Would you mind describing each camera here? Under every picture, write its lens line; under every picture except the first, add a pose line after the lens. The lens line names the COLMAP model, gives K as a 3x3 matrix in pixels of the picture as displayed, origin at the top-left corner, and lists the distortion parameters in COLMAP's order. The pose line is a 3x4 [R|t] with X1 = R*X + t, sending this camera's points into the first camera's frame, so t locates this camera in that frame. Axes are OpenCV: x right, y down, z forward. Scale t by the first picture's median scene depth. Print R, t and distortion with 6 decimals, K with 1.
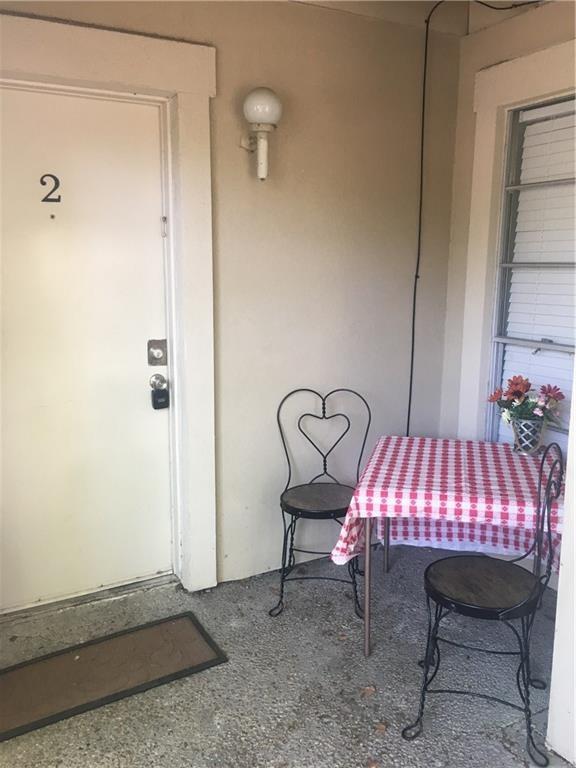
lens RADIAL K [[655.6, 0, 288.5], [0, 655.6, 381.5], [0, 0, 1]] dist [0.050207, -0.020955]
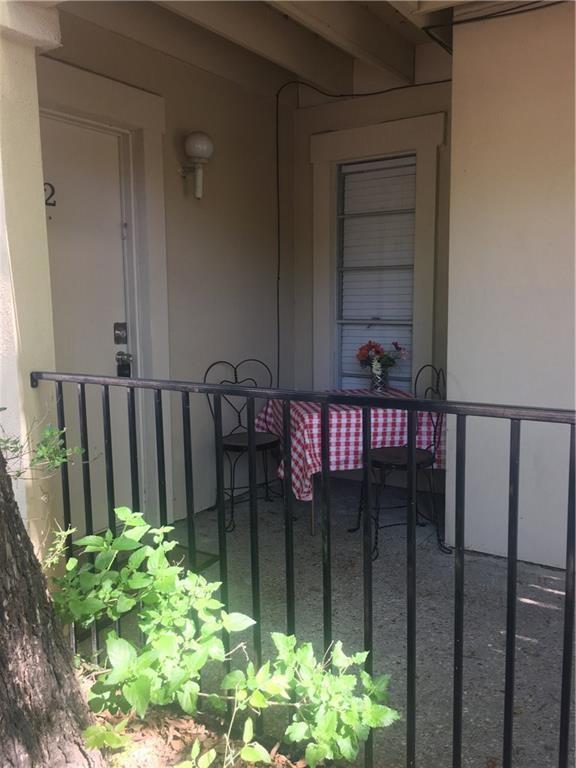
lens RADIAL K [[655.6, 0, 286.2], [0, 655.6, 385.5], [0, 0, 1]] dist [0.050207, -0.020955]
pose [[0.885404, -0.069348, 0.459620, -0.493628], [0.092889, 0.995261, -0.028775, 0.116180], [-0.455446, 0.068171, 0.887649, -0.220809]]
